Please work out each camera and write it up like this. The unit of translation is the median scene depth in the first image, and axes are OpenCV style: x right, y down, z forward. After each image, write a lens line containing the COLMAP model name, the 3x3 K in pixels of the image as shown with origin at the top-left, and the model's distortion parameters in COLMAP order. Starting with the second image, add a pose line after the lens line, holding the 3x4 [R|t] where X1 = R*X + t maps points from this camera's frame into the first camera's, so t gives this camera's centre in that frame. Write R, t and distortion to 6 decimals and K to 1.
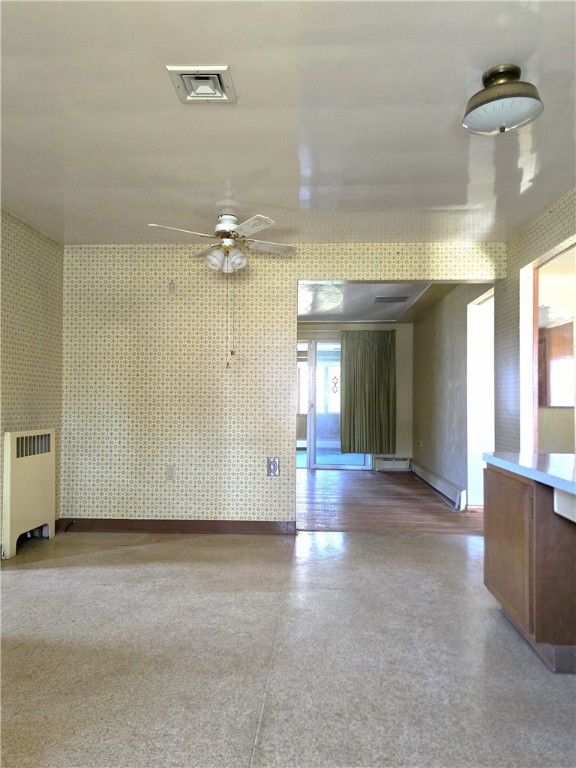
lens RADIAL K [[523.9, 0, 288.2], [0, 523.9, 384.6], [0, 0, 1]] dist [0.060414, -0.062306]
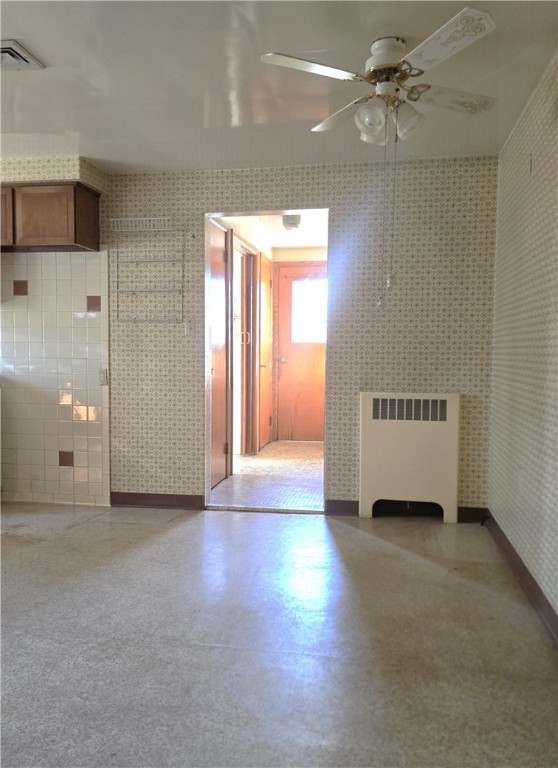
lens RADIAL K [[579.3, 0, 278.7], [0, 579.3, 387.7], [0, 0, 1]] dist [0.008822, -0.005999]
pose [[-0.066046, 0.050914, -0.996517, 0.798530], [0.019687, 0.998569, 0.049714, 0.037582], [0.997622, -0.016335, -0.066953, 1.319611]]
